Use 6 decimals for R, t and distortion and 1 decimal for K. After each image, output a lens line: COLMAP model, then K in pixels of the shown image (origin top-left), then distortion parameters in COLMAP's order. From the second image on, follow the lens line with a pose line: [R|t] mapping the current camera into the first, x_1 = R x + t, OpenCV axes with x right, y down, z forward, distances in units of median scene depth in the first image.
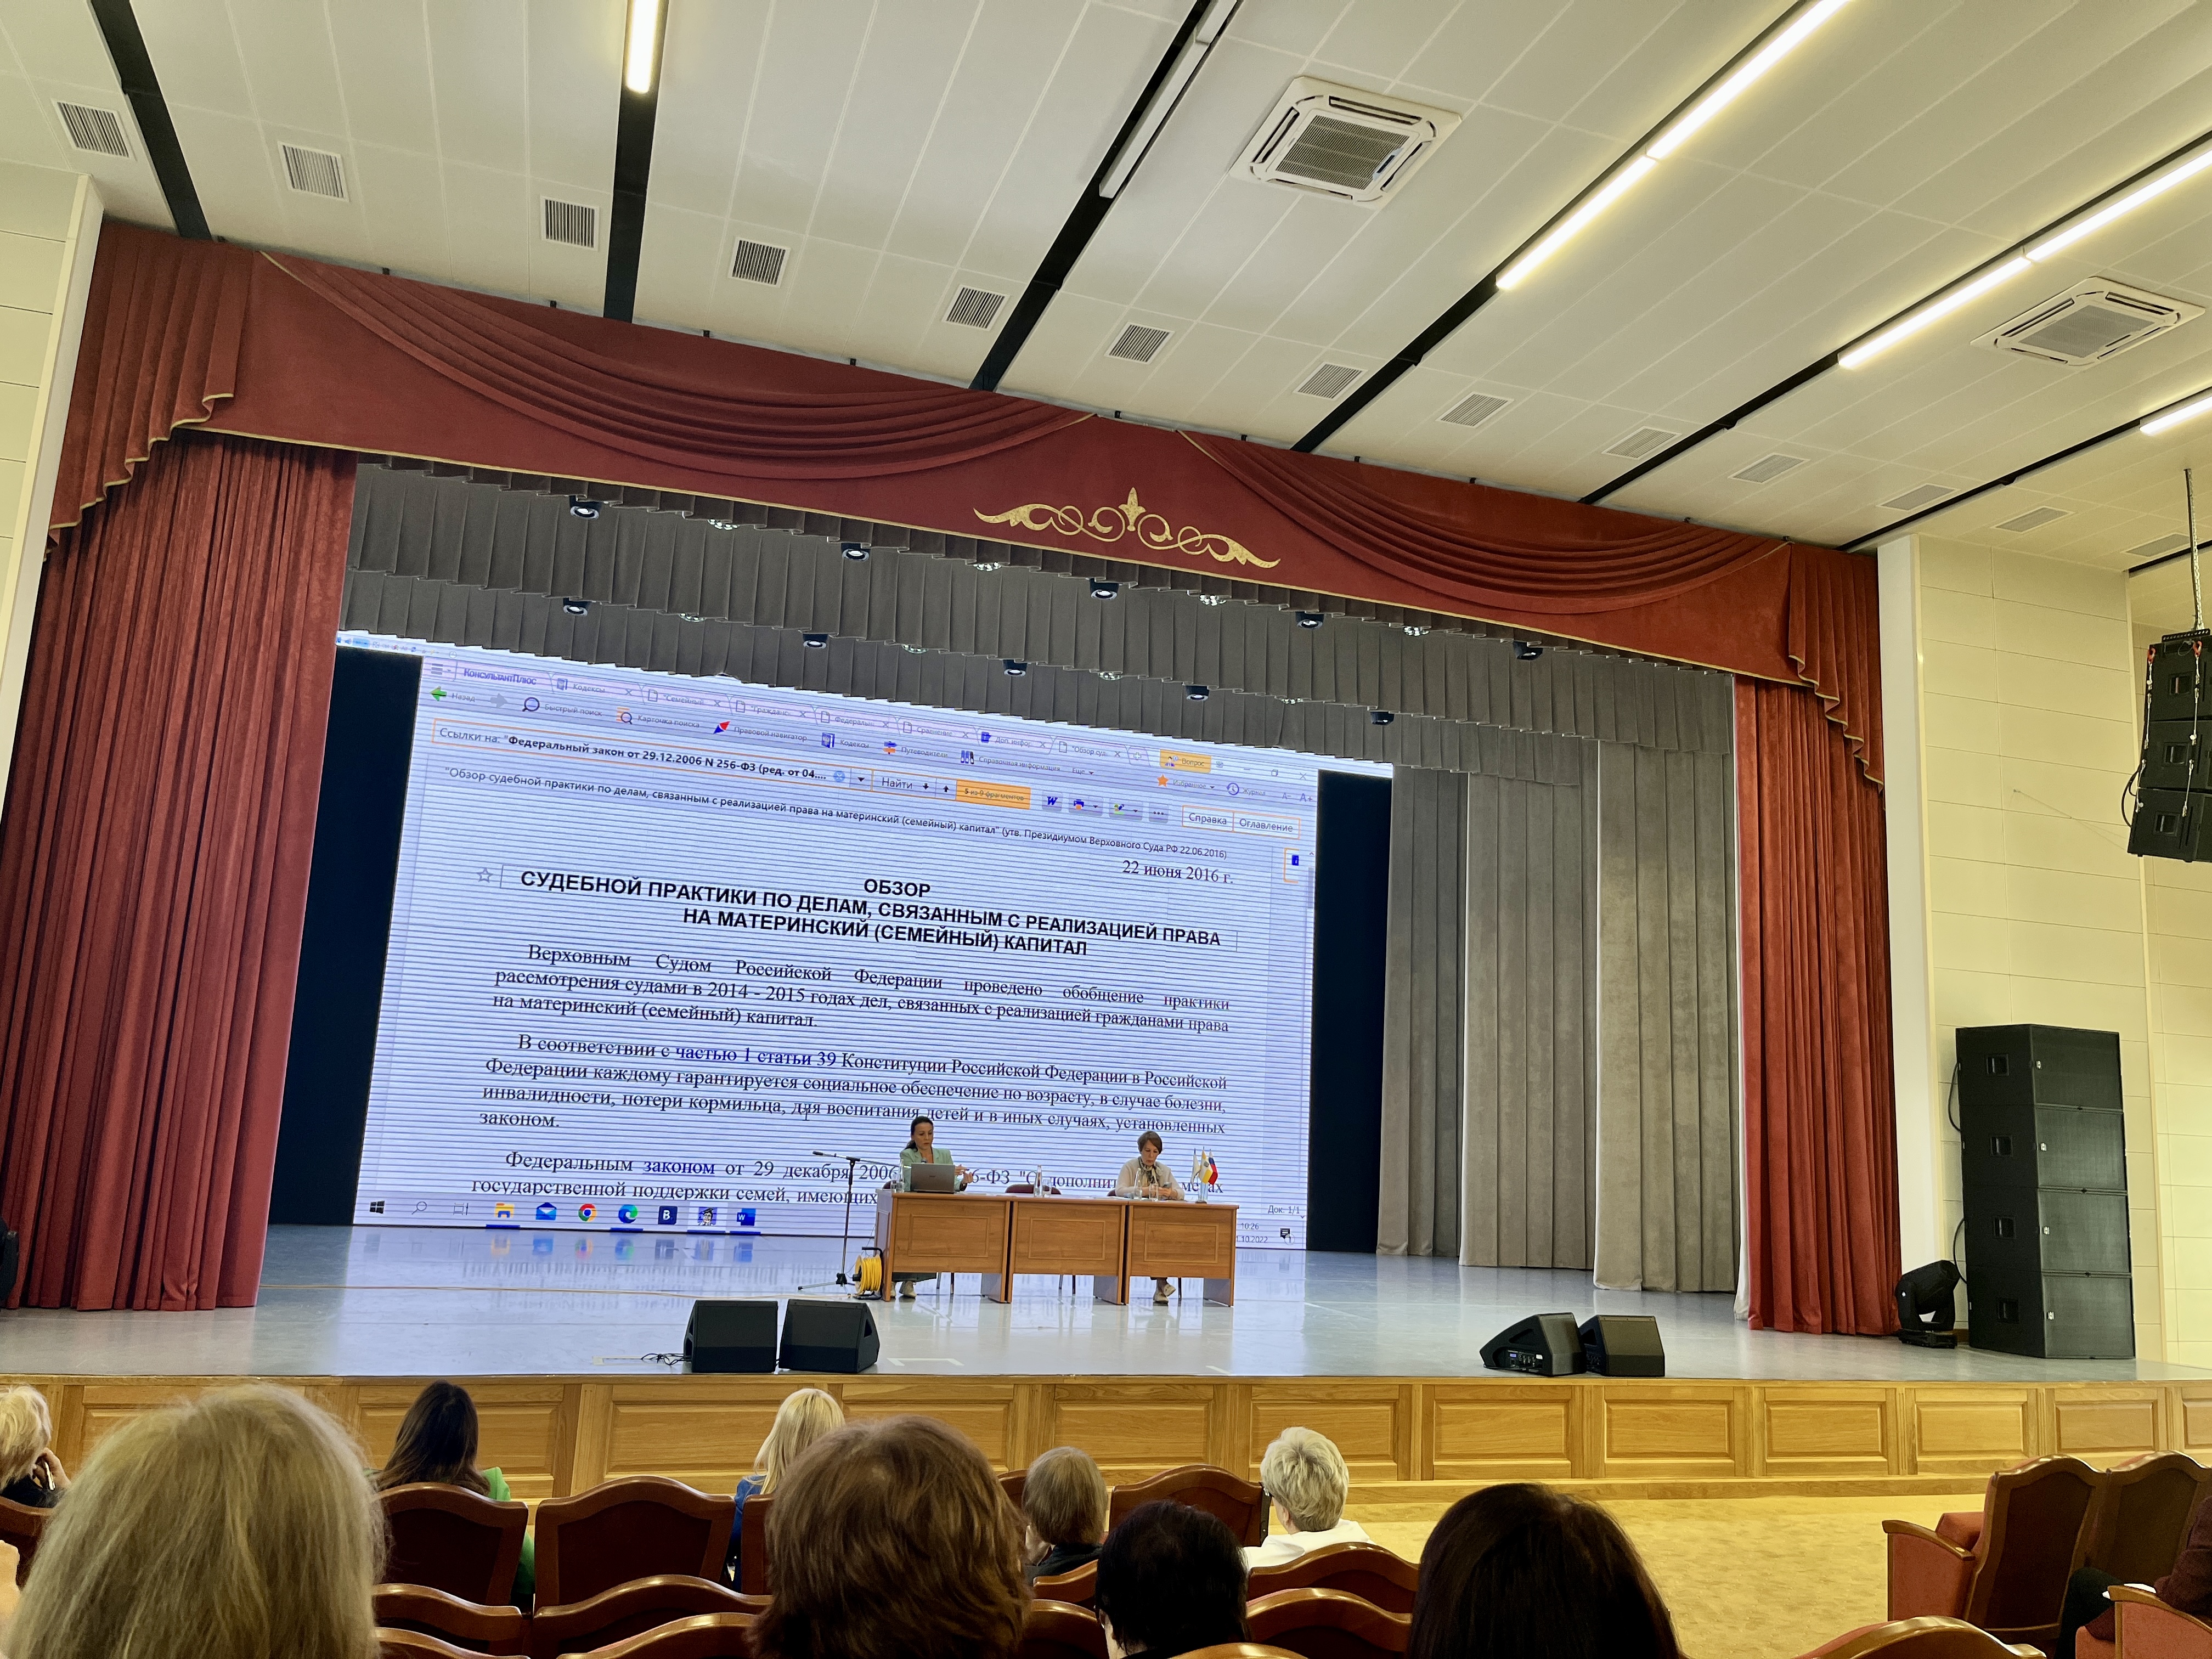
lens RADIAL K [[1658.6, 0, 1091.1], [0, 1658.6, 836.9], [0, 0, 1]] dist [0.028692, -0.000486]
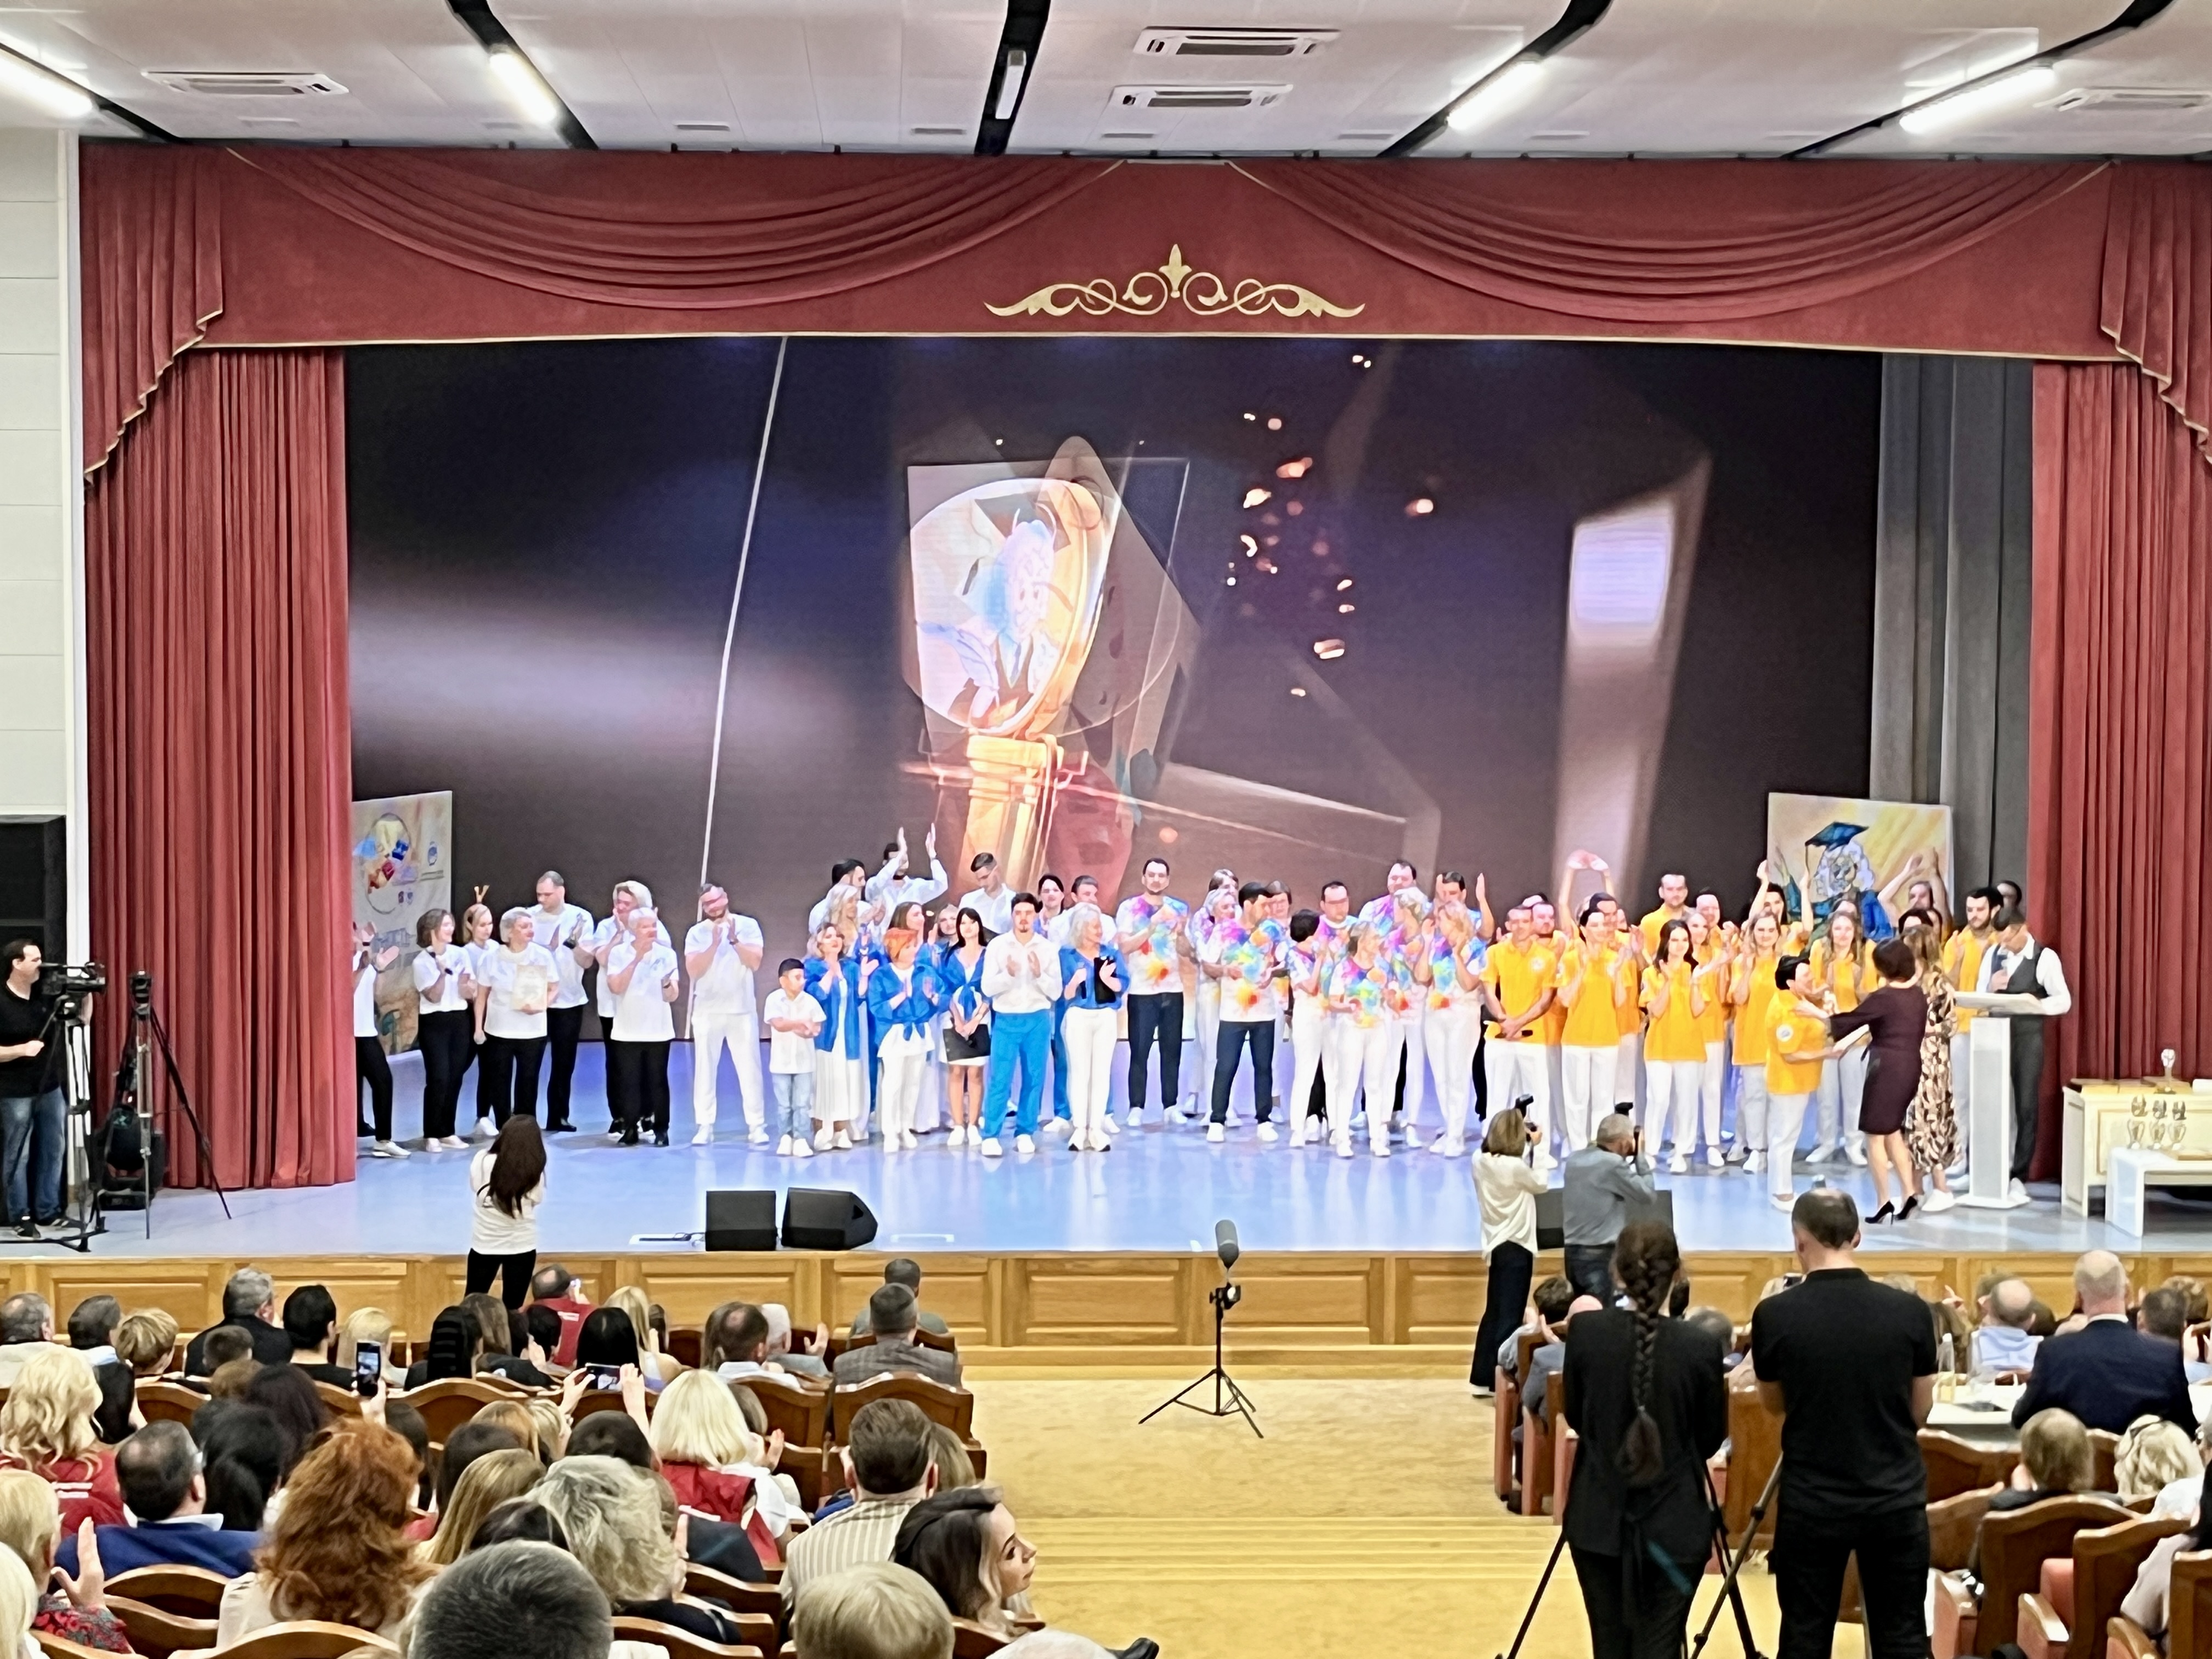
lens RADIAL K [[4503.3, 0, 1010.9], [0, 4503.3, 773.3], [0, 0, 1]] dist [0.071789, 0.000000]
pose [[0.957447, -0.030080, -0.287037, 0.586042], [0.094849, 0.972106, 0.214508, -0.440776], [0.272578, -0.232605, 0.933593, -1.209254]]
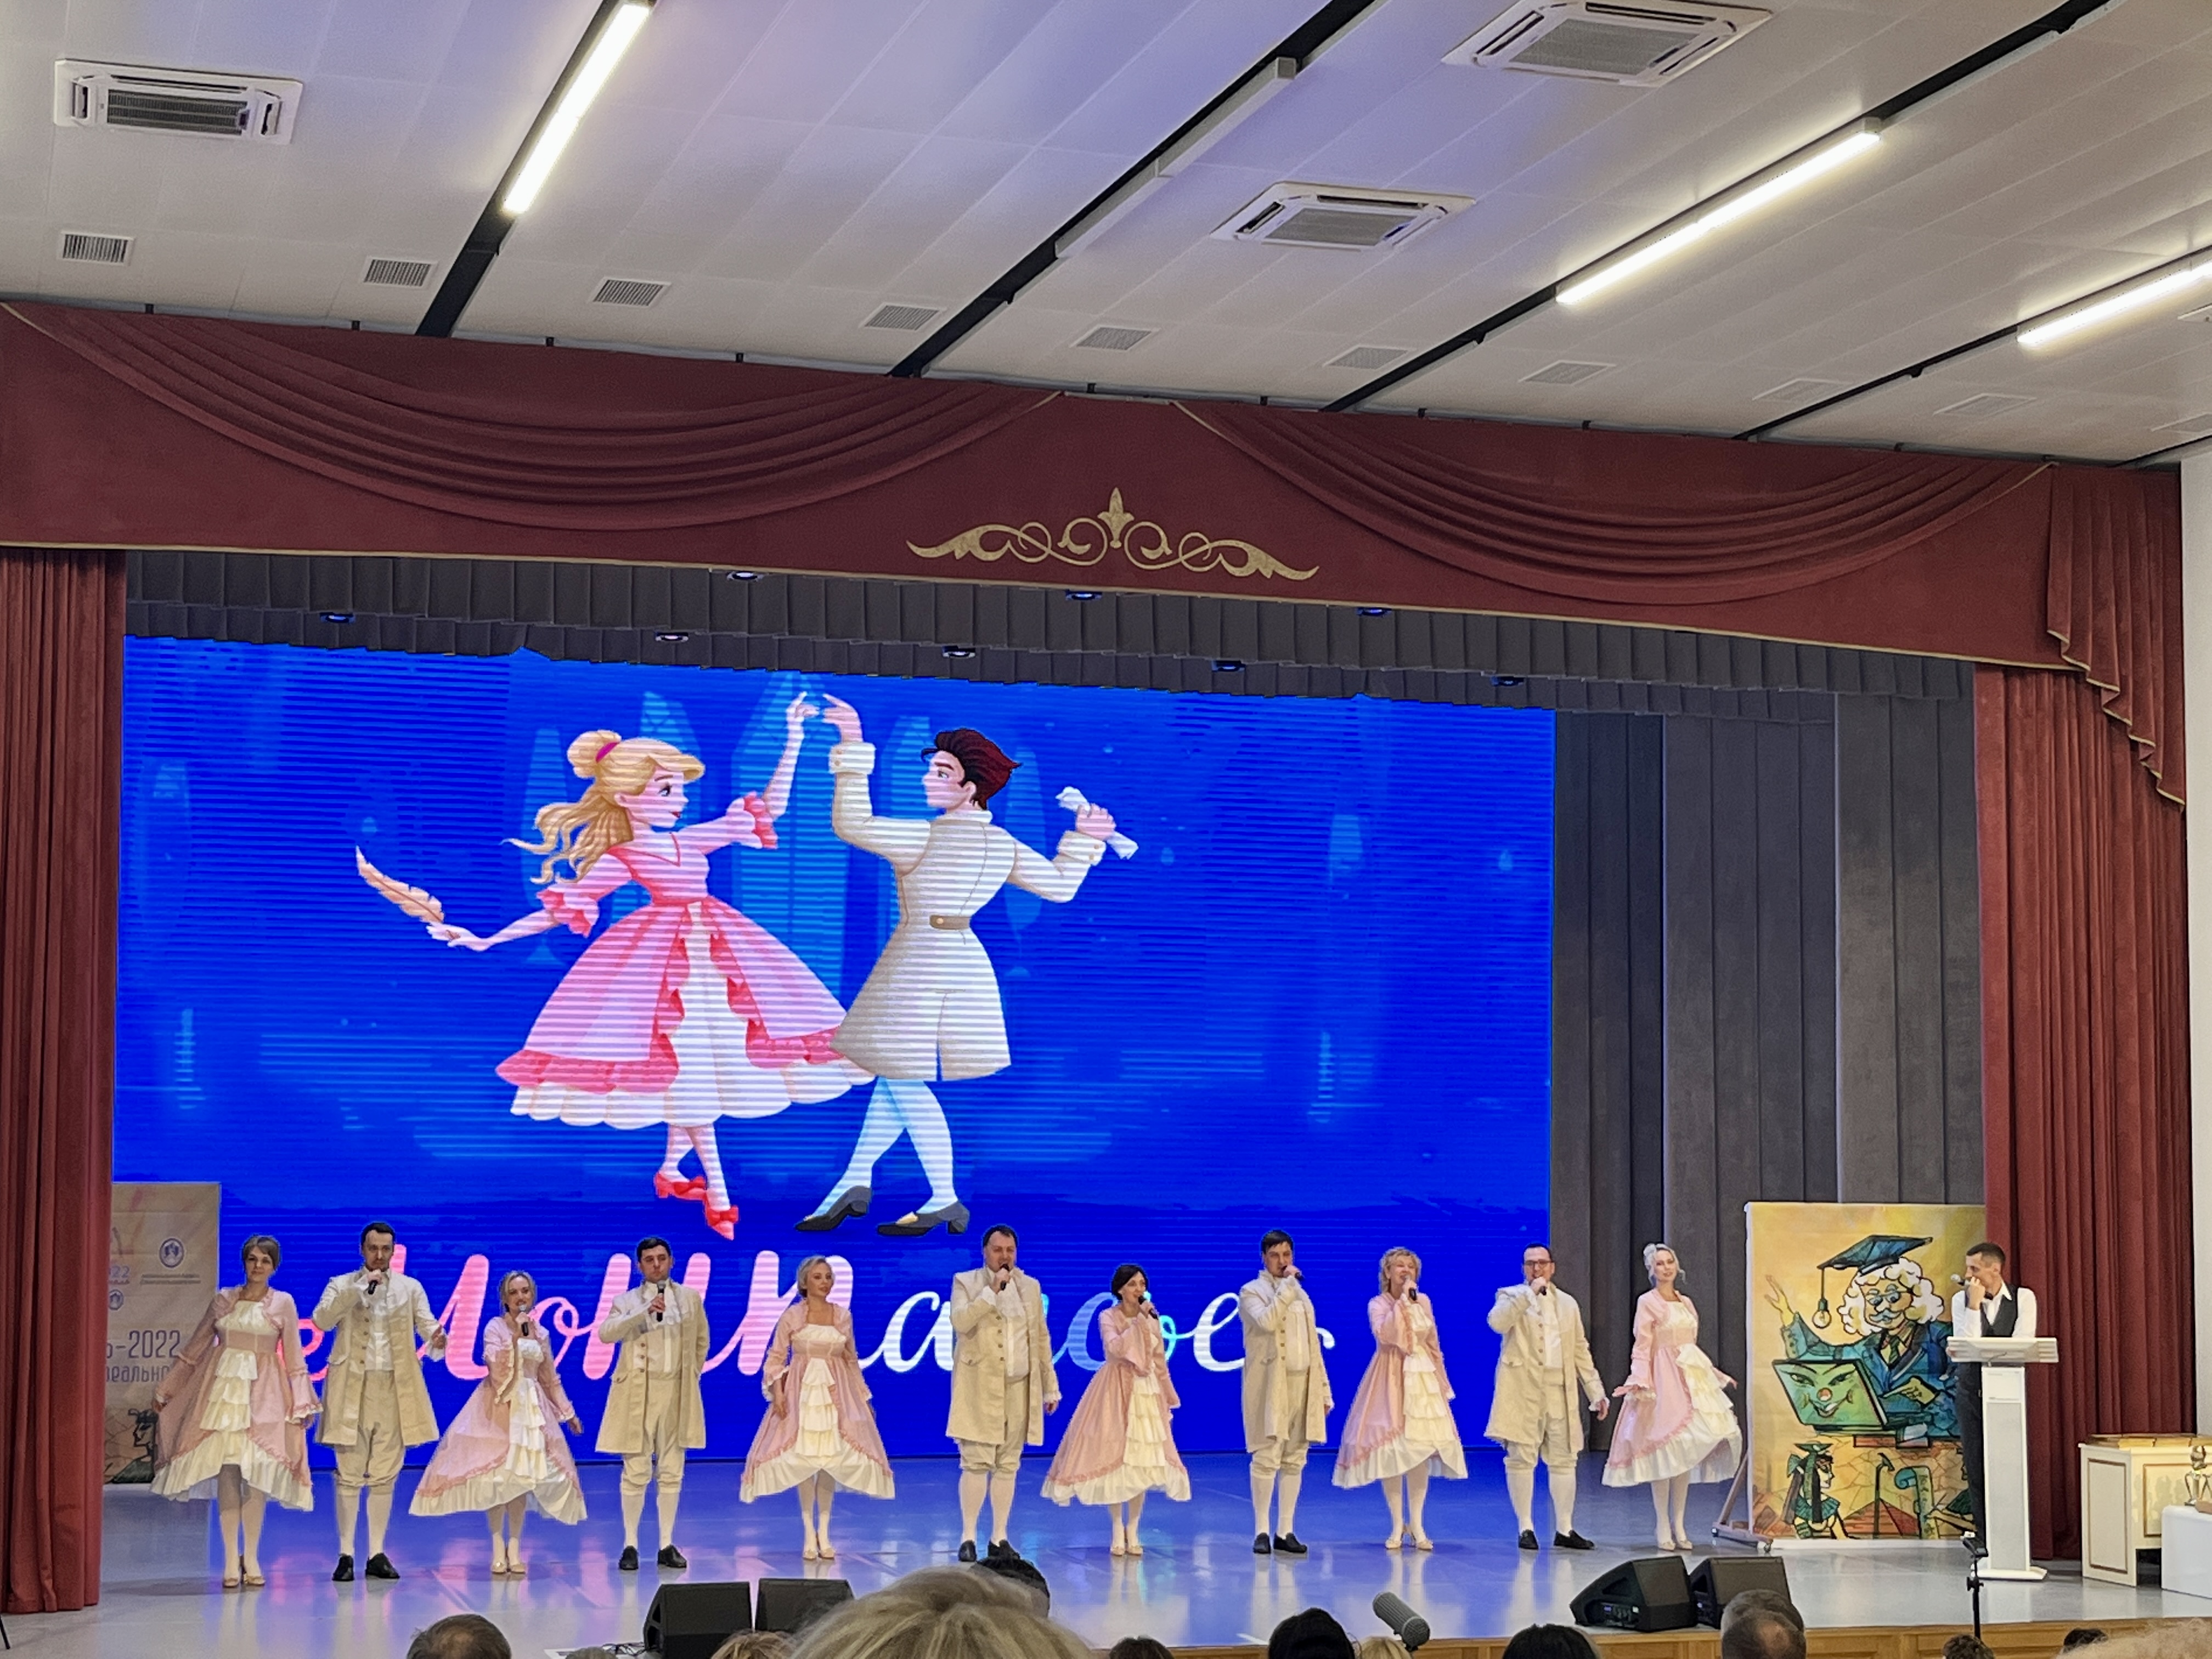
lens RADIAL K [[3546.6, 0, 1033.3], [0, 3546.6, 845.5], [0, 0, 1]] dist [0.067857, 0.000000]
pose [[0.998946, -0.040633, -0.021346, 0.015353], [0.042427, 0.994883, 0.091694, -0.194558], [0.017510, -0.092503, 0.995558, -0.594463]]
